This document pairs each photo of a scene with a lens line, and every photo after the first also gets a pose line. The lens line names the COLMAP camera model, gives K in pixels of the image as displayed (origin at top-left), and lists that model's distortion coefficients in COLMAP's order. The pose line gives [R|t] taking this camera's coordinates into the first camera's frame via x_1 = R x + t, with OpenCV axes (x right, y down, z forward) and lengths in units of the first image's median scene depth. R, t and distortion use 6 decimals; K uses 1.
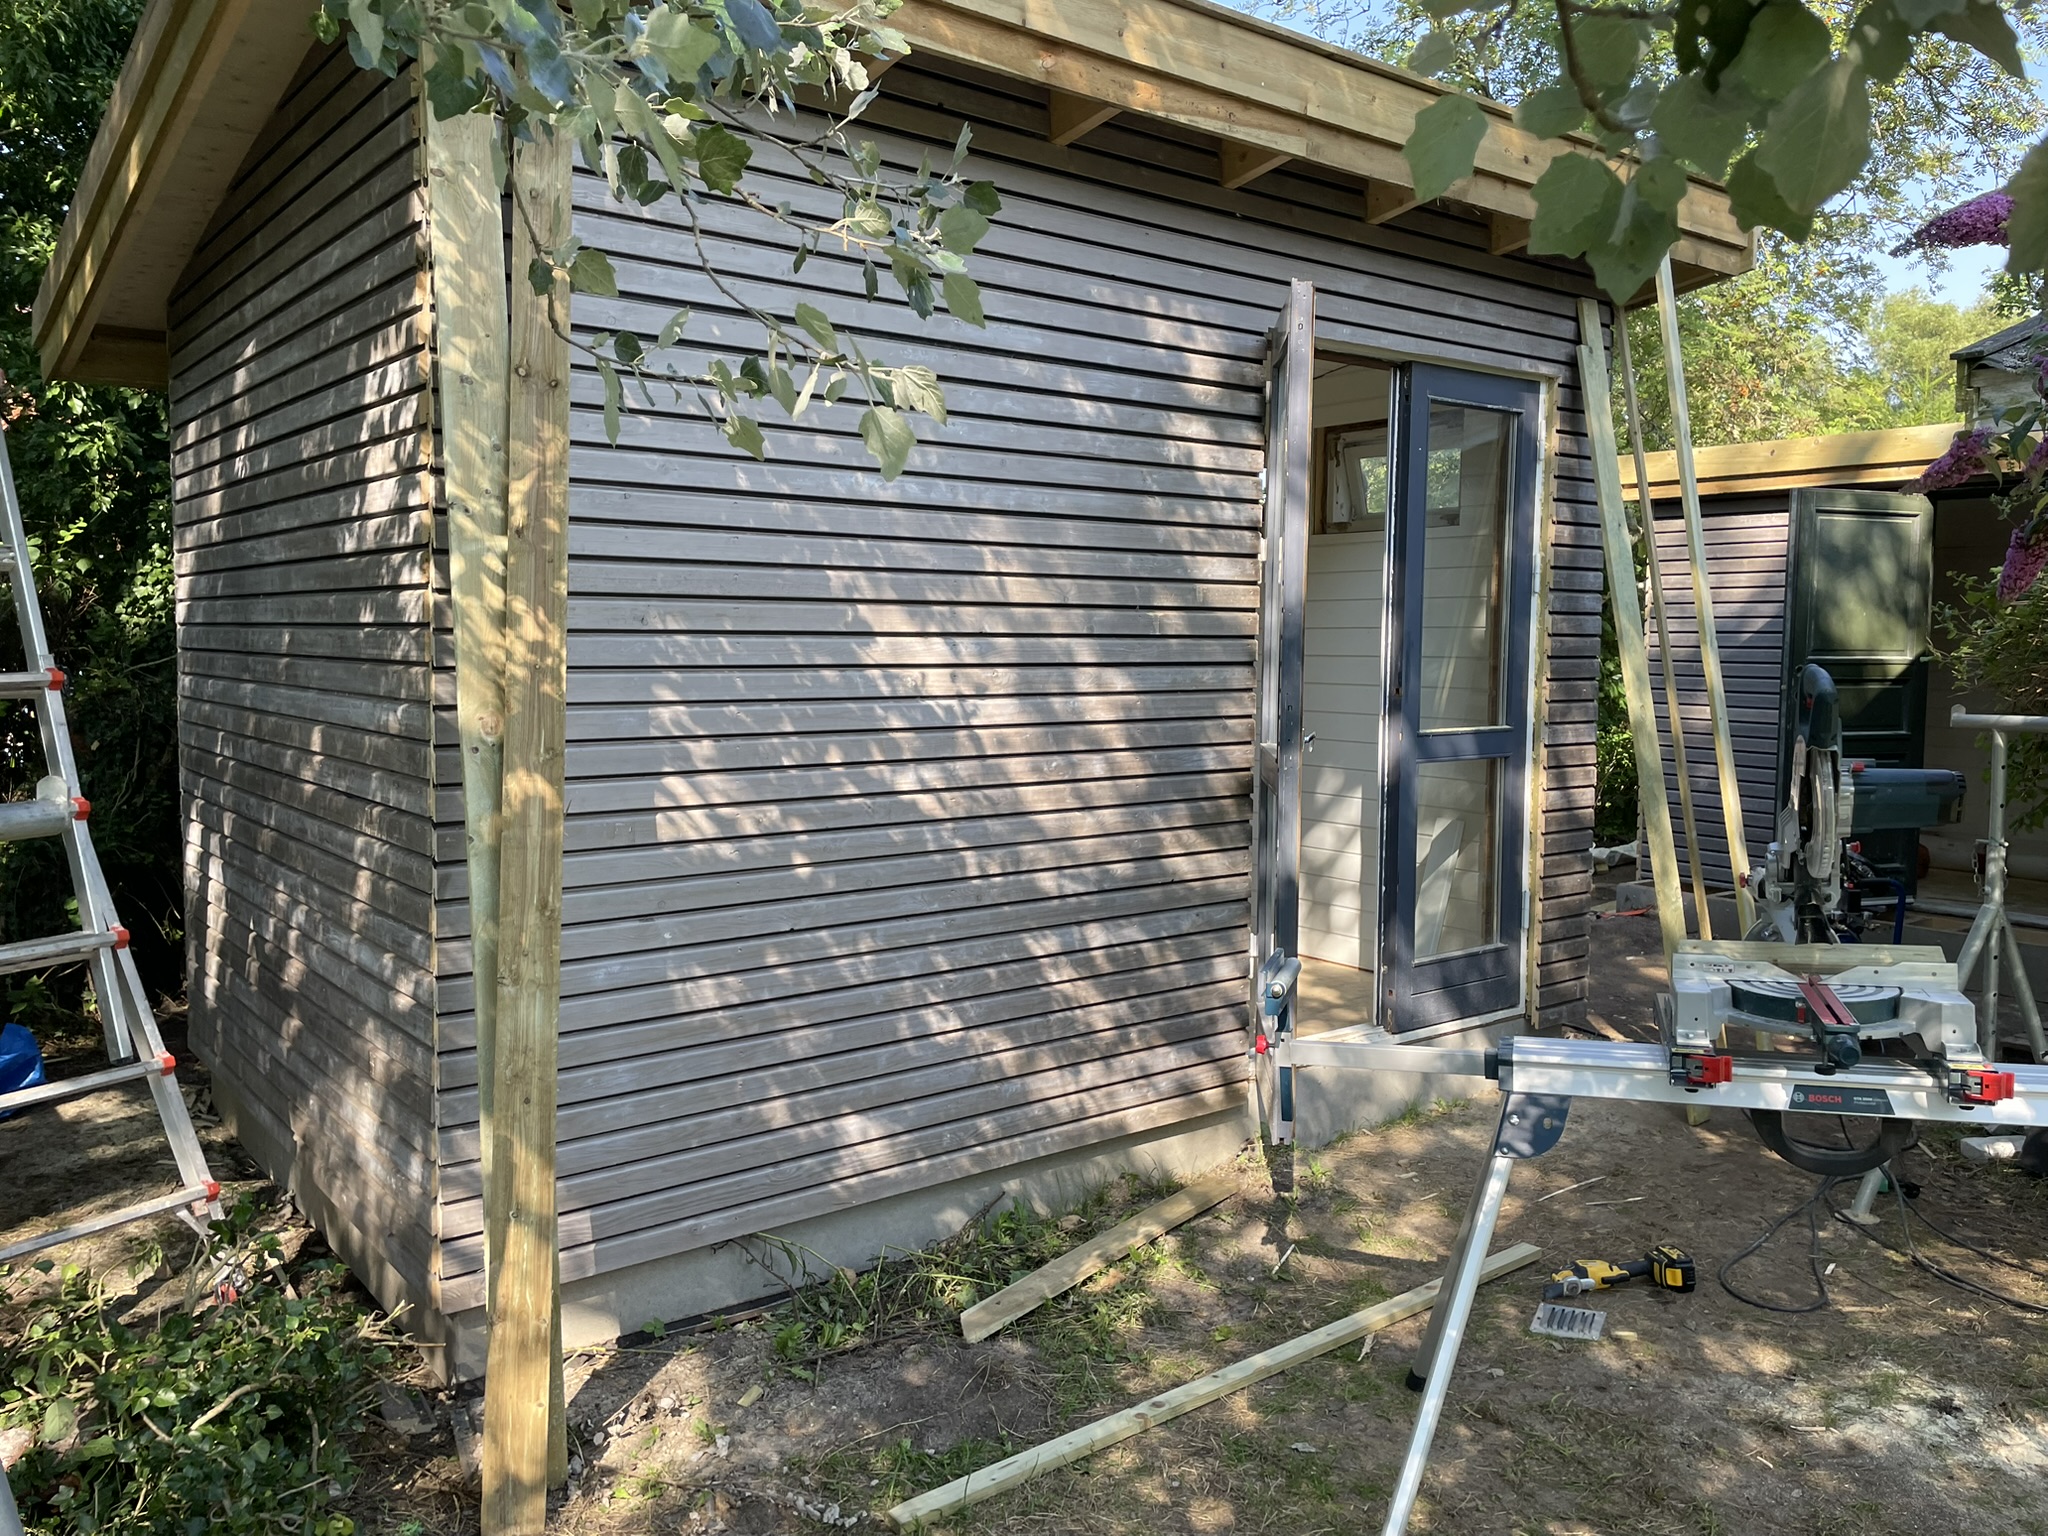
lens RADIAL K [[1566.1, 0, 1024.7], [0, 1566.1, 766.9], [0, 0, 1]] dist [0.014798, 0.000319]
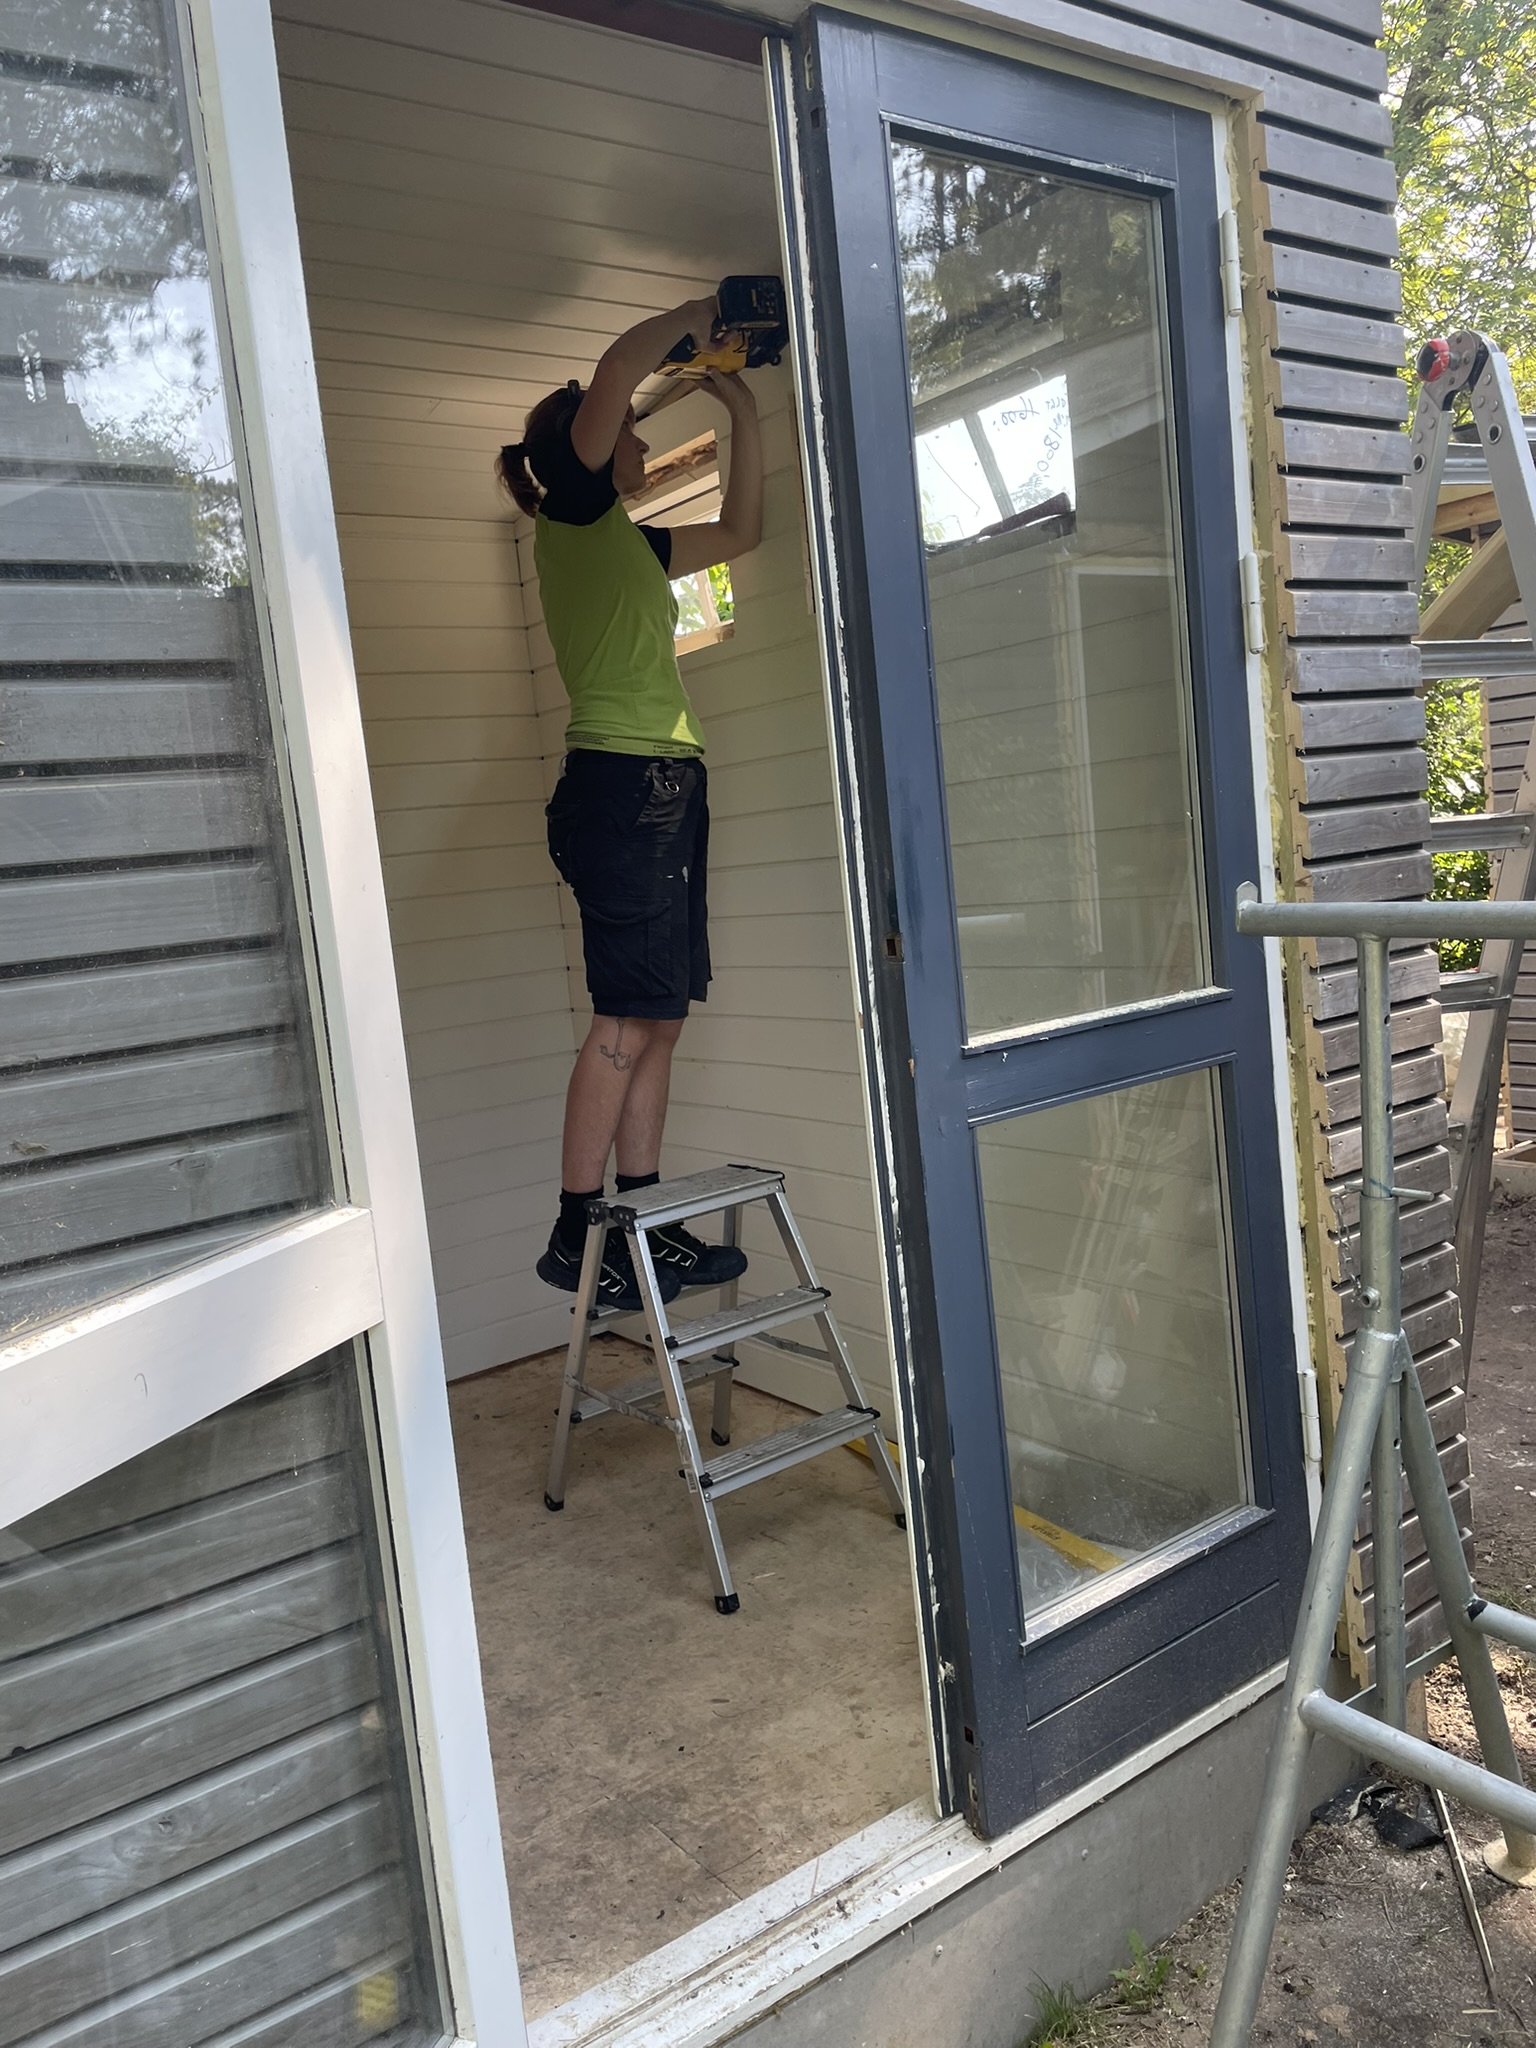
lens RADIAL K [[1566.1, 0, 768.8], [0, 1566.1, 1021.4], [0, 0, 1]] dist [0.014798, 0.000319]
pose [[0.993113, -0.104200, -0.053570, 0.213218], [0.105668, 0.994079, 0.025317, -0.040389], [0.050615, -0.030803, 0.998243, 0.588246]]
